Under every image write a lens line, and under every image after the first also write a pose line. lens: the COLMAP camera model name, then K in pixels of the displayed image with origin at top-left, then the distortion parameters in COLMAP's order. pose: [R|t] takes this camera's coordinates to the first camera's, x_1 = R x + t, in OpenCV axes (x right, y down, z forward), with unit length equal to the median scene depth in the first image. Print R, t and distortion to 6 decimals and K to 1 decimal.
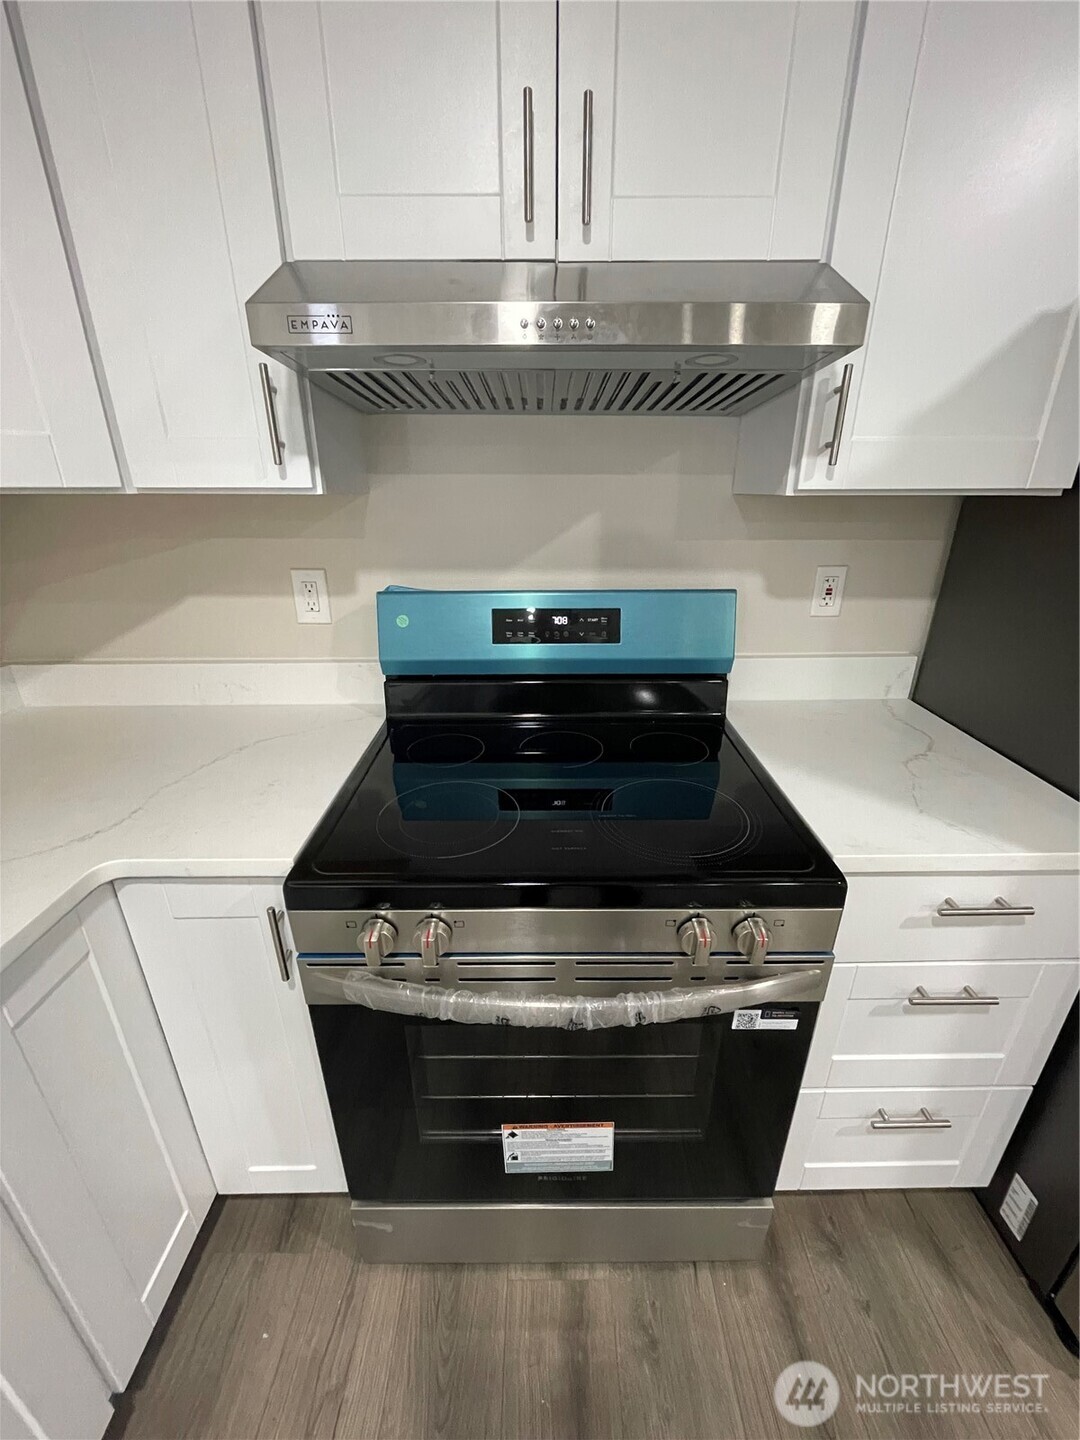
lens RADIAL K [[582.3, 0, 541.7], [0, 582.3, 721.5], [0, 0, 1]] dist [-0.001728, -0.000512]
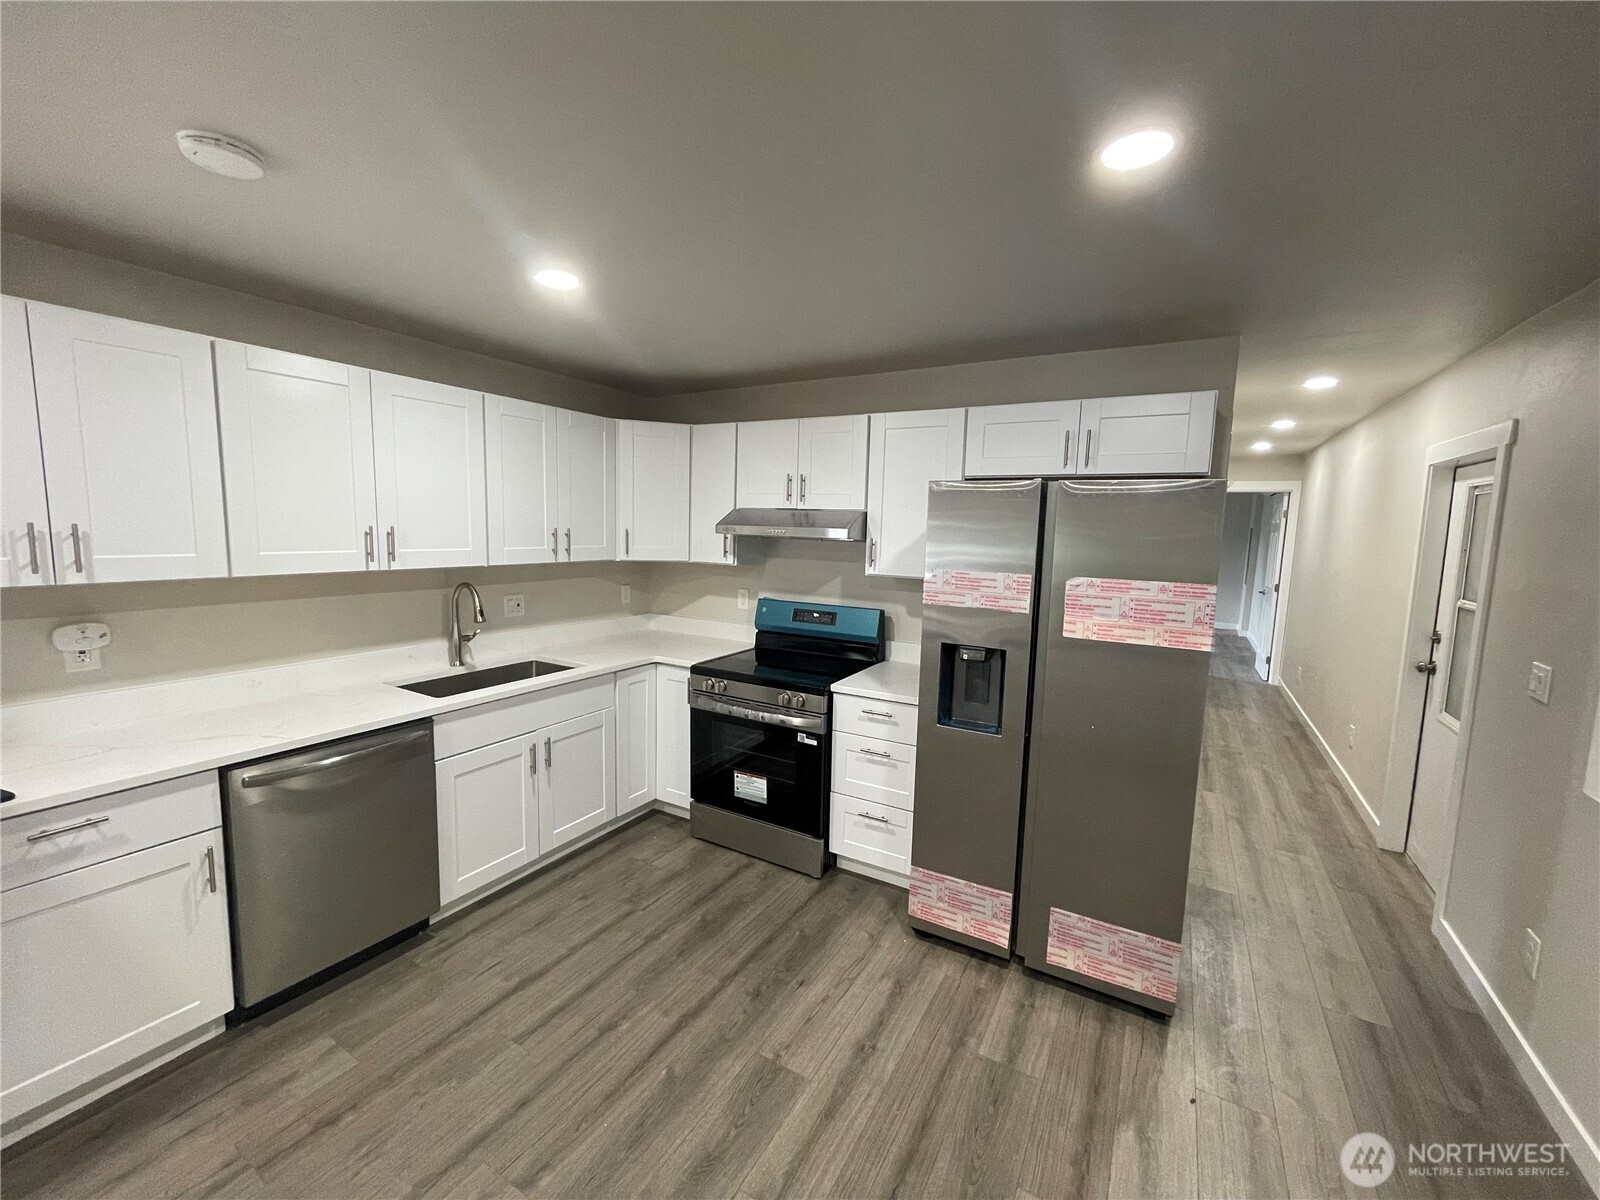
lens RADIAL K [[647.1, 0, 795.5], [0, 647.1, 596.5], [0, 0, 1]] dist [-0.001728, -0.000512]
pose [[0.860676, 0.080702, -0.502716, 1.690553], [-0.215855, 0.952072, -0.216716, 0.472632], [0.461133, 0.295036, 0.836846, -1.773576]]
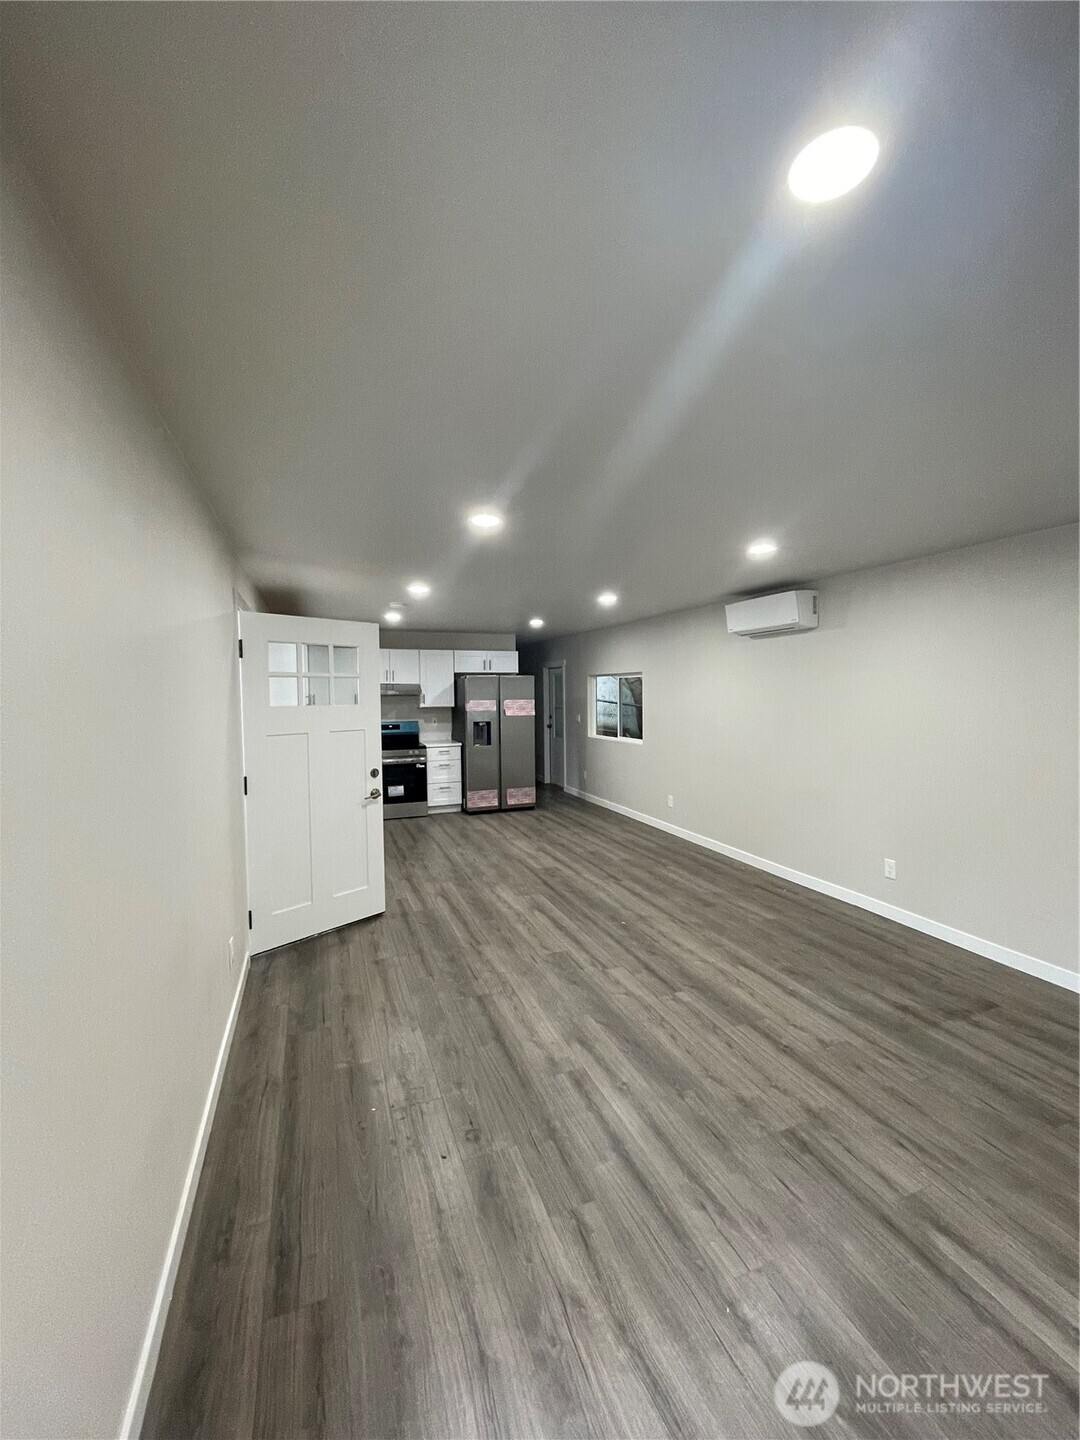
lens RADIAL K [[582.3, 0, 539.0], [0, 582.3, 719.4], [0, 0, 1]] dist [-0.001728, -0.000512]
pose [[0.933924, -0.021003, 0.356854, -0.869802], [0.138881, 0.941172, -0.308070, 2.346003], [-0.329391, 0.337274, 0.881900, -6.242917]]
